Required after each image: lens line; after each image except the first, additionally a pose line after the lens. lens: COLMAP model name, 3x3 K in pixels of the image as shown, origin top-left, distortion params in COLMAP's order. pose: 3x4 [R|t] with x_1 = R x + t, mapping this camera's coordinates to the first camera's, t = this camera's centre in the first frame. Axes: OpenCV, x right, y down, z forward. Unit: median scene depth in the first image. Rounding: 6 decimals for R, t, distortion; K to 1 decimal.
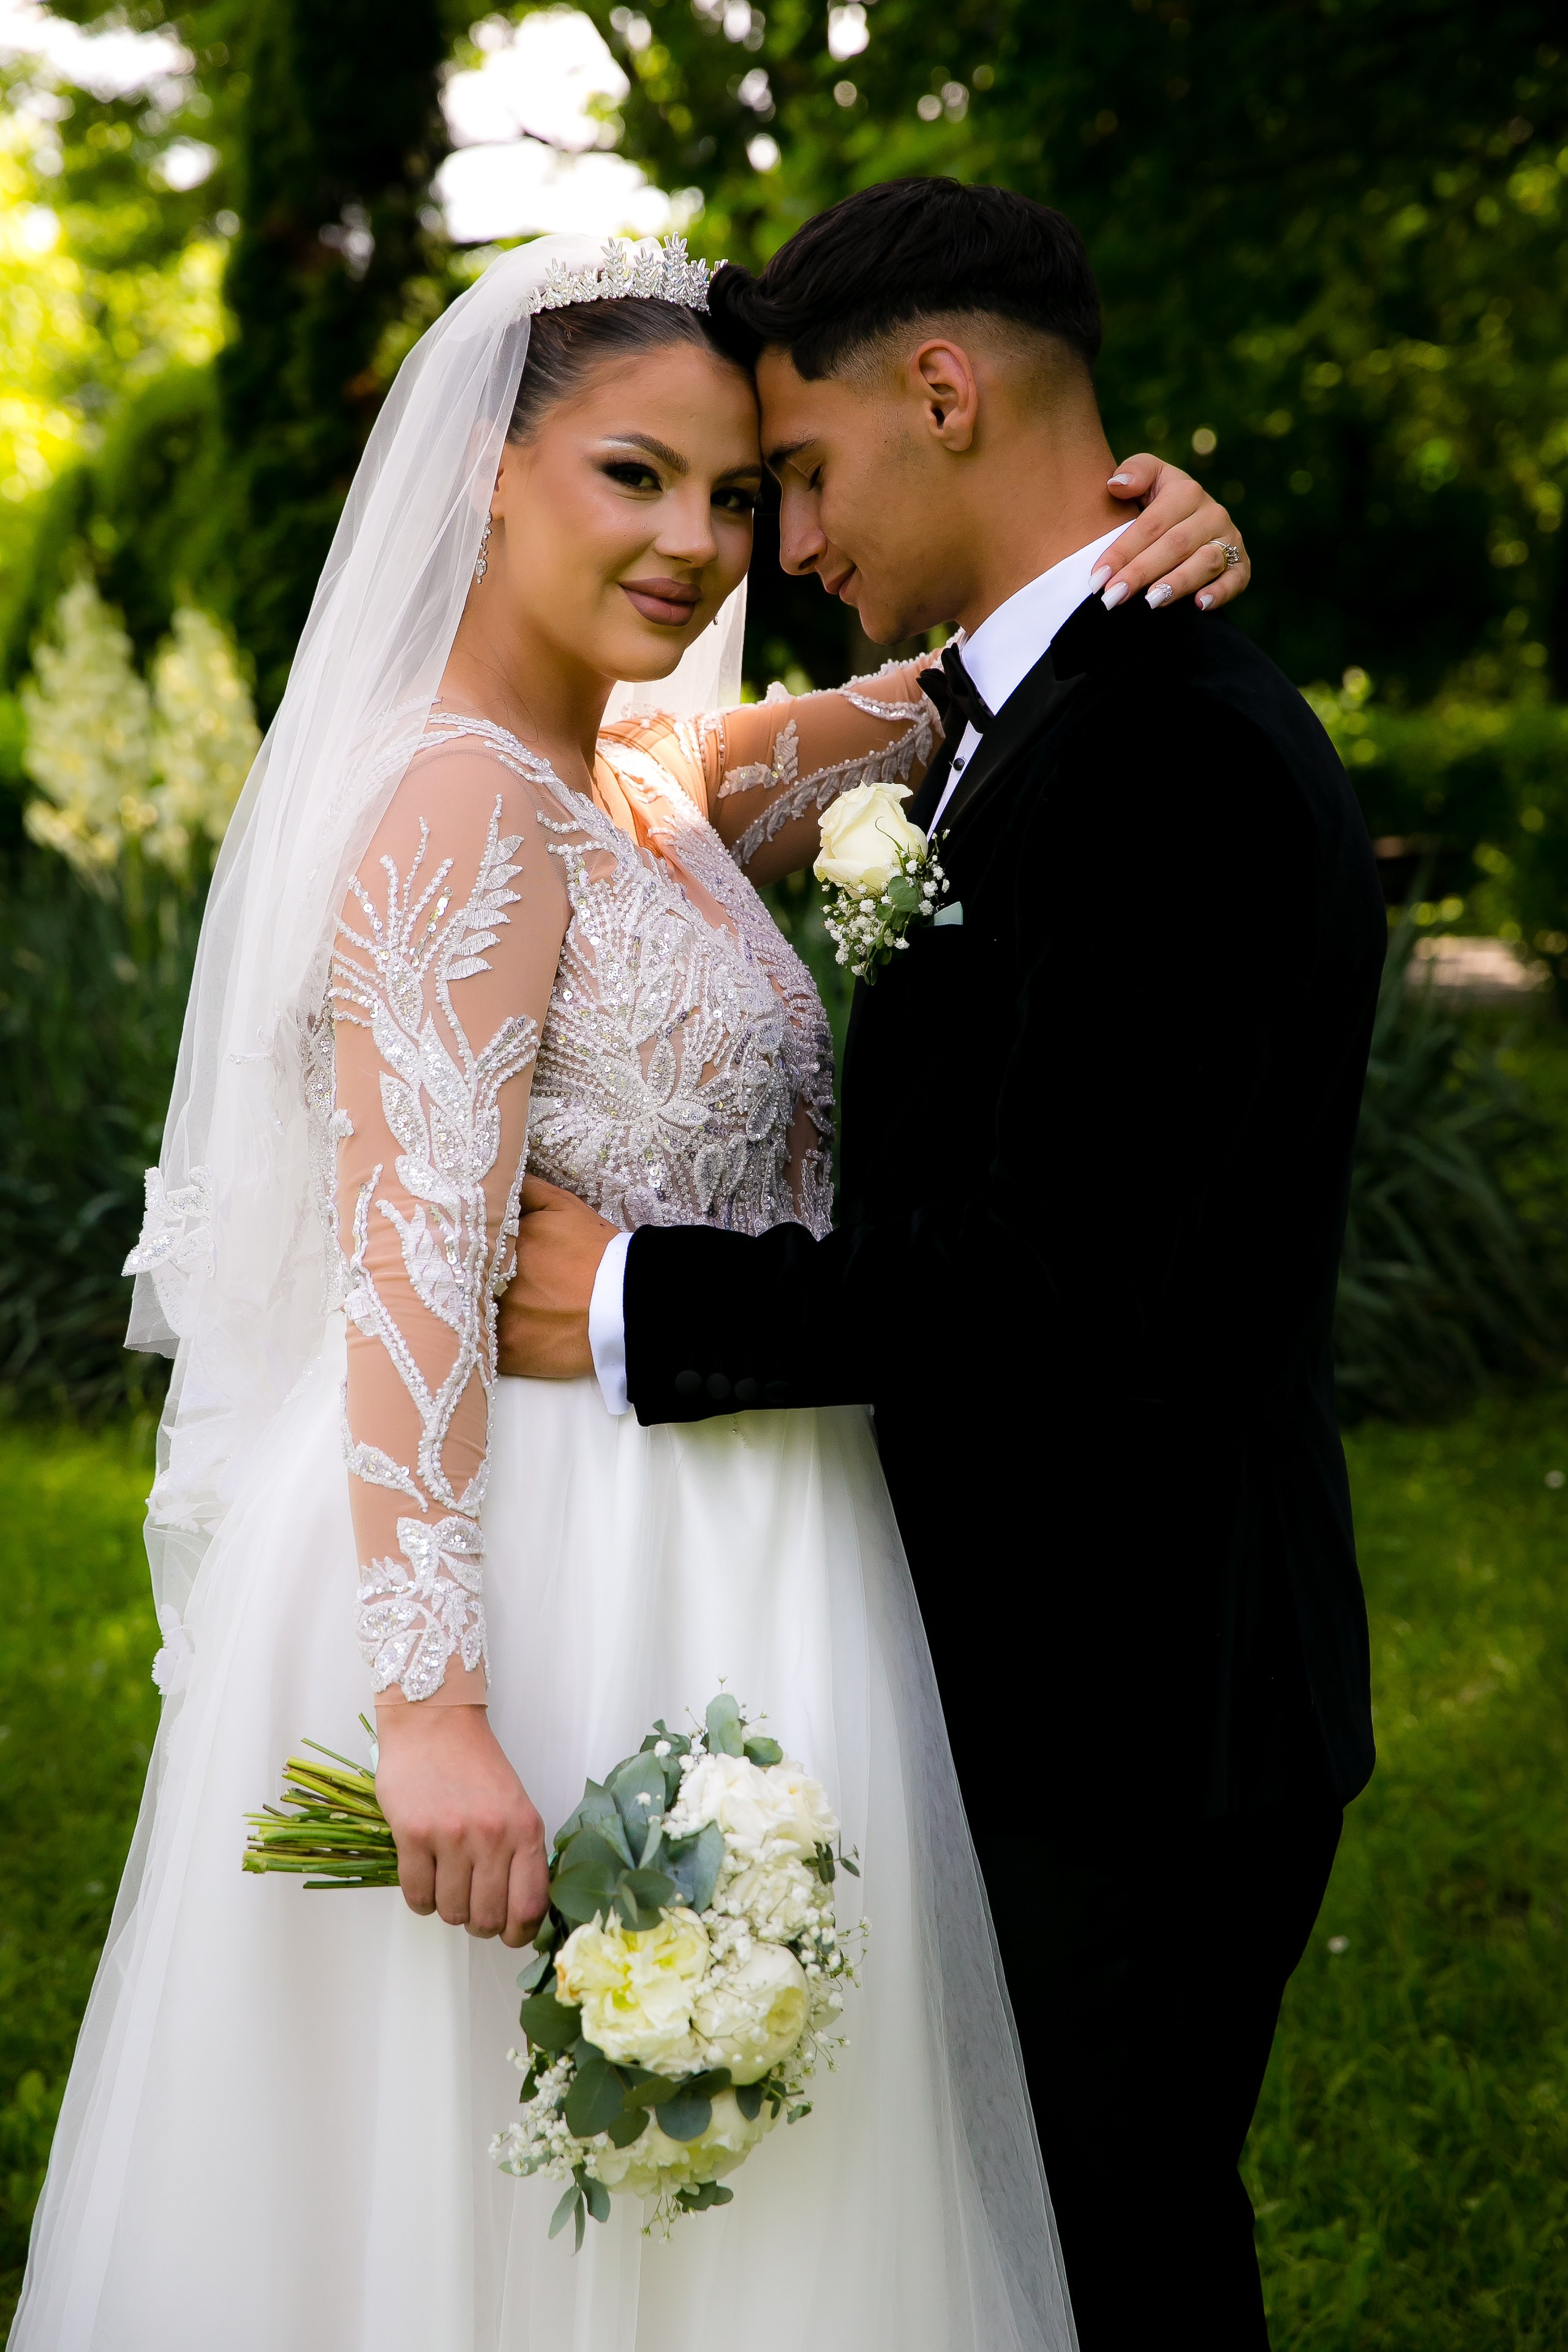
lens RADIAL K [[4340.2, 0, 782.9], [0, 4340.2, 1231.7], [0, 0, 1]] dist [0.071606, 0.175697]
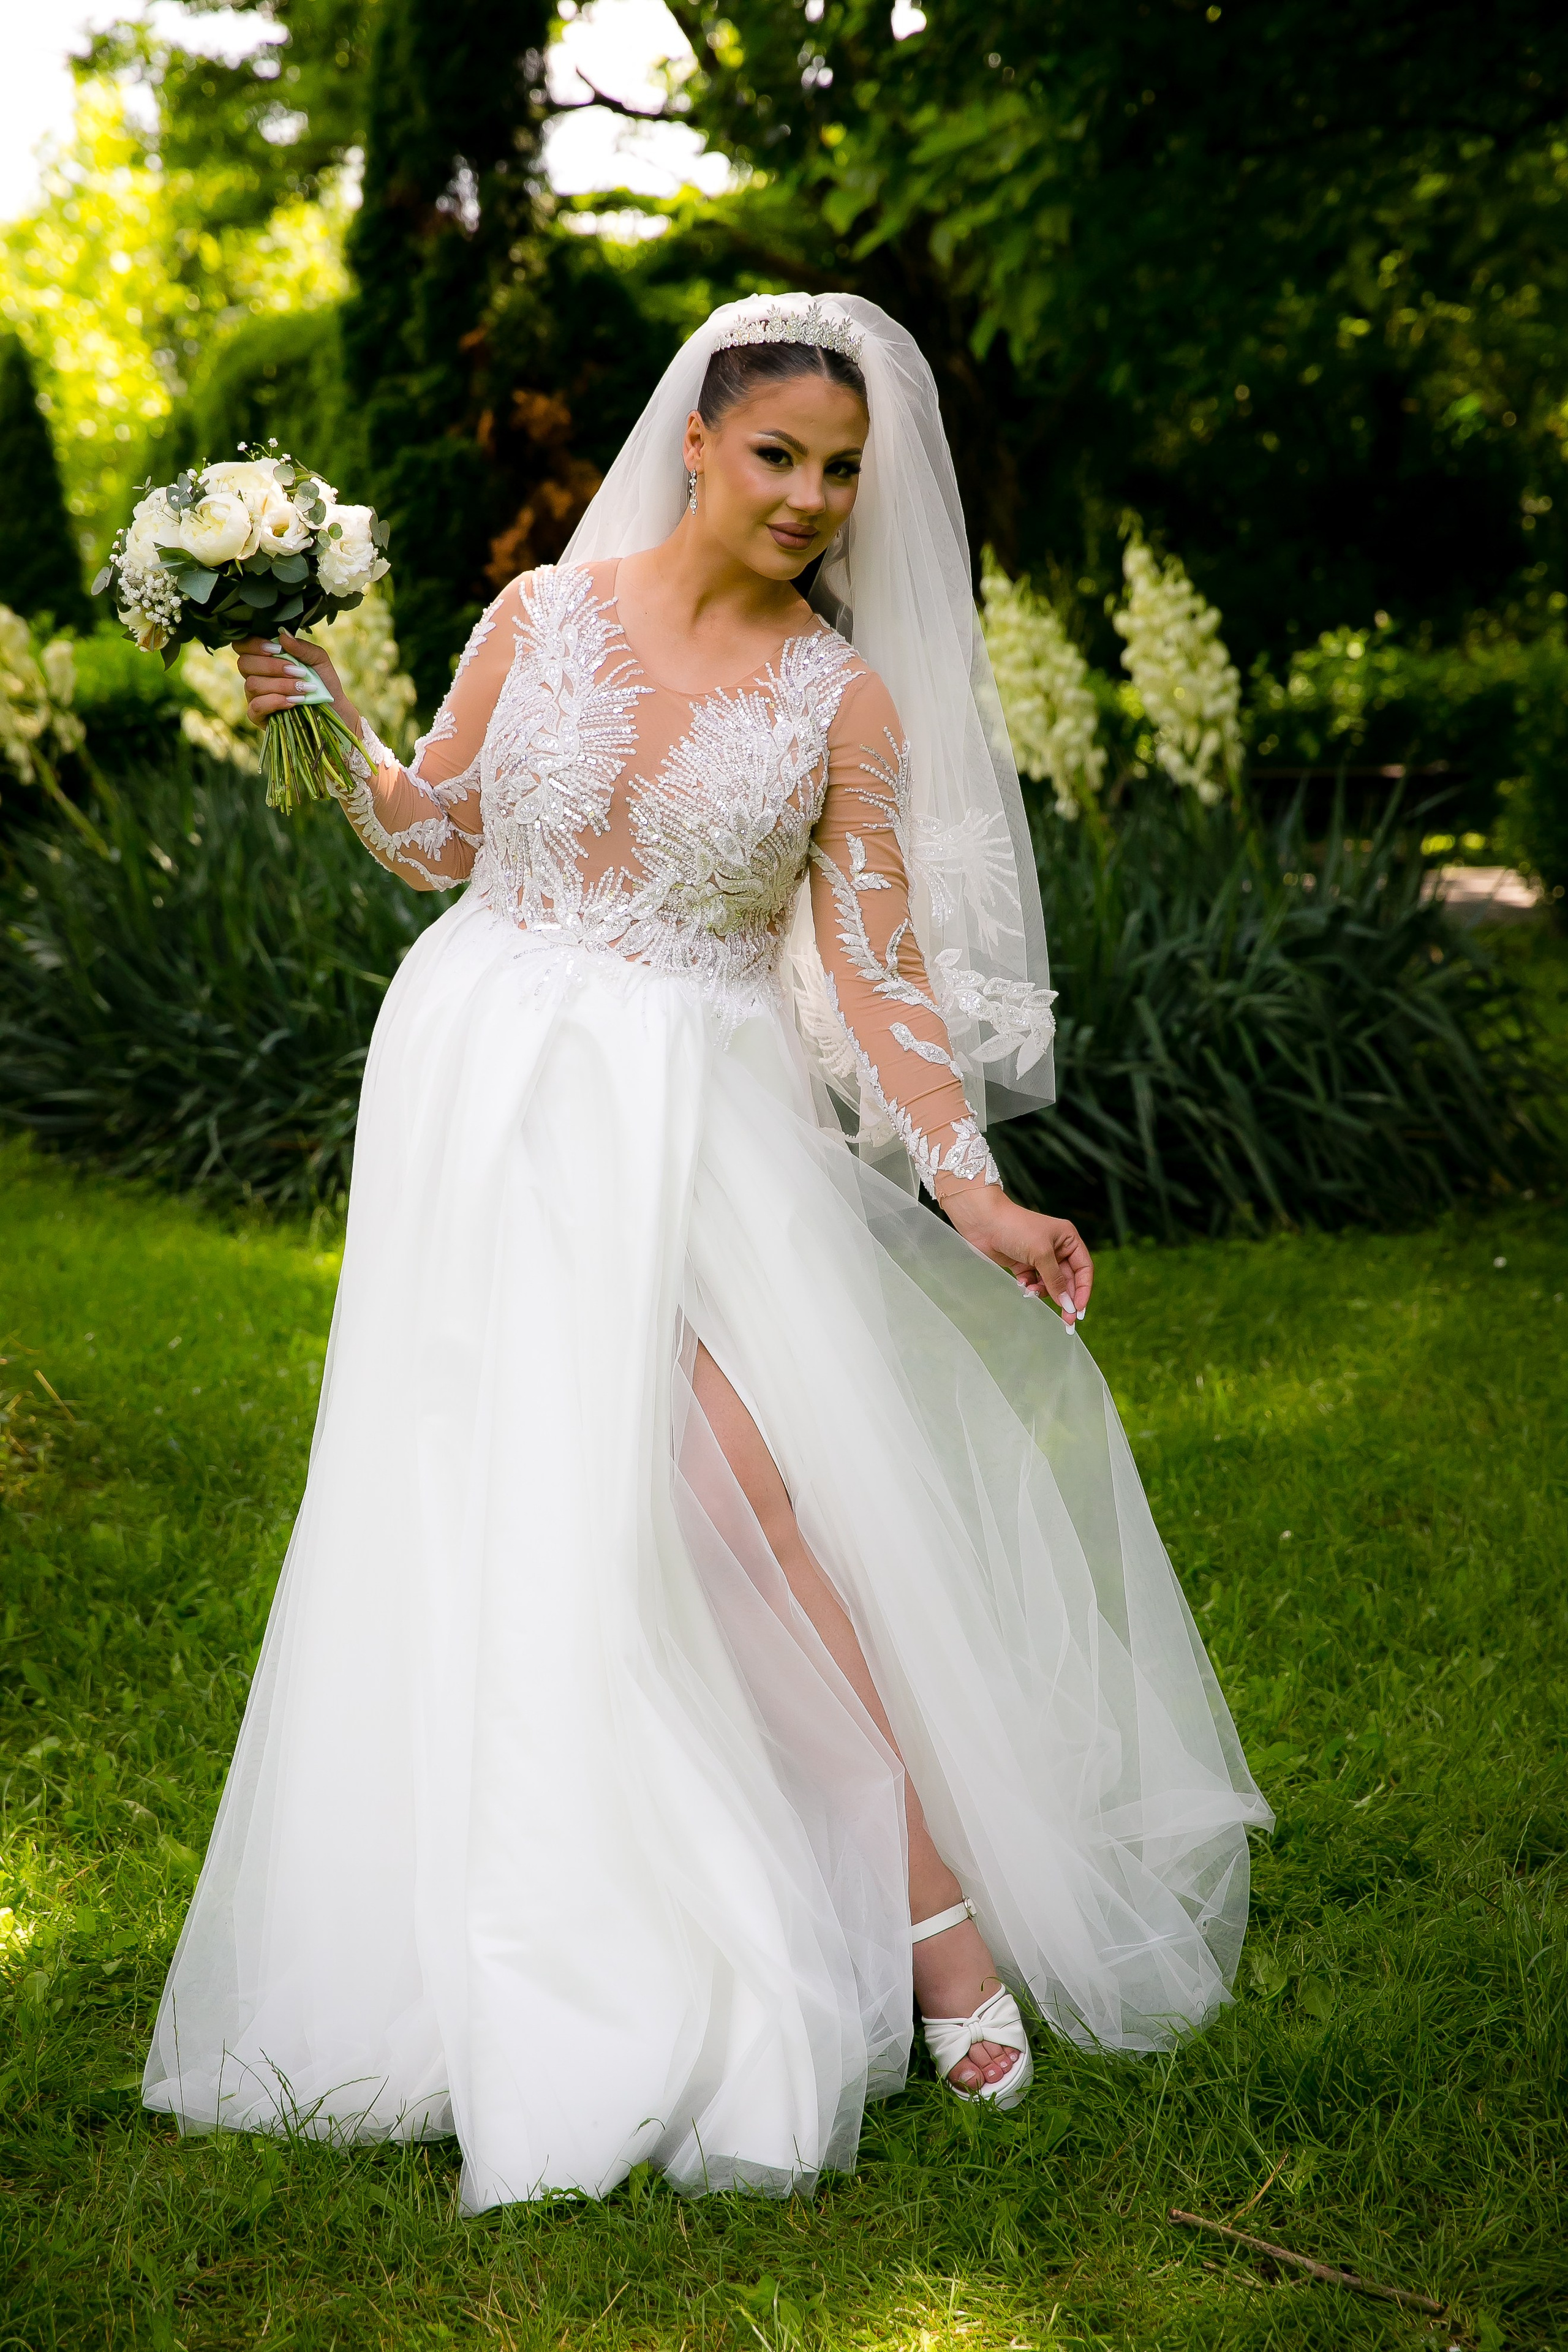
lens RADIAL K [[4436.5, 0, 785.4], [0, 4436.5, 1284.1], [0, 0, 1]] dist [0.044815, -0.010363]
pose [[0.999948, 0.006308, -0.007968, -0.005941], [-0.006160, 0.999812, 0.018405, 0.026477], [0.008083, -0.018355, 0.999799, -0.143408]]
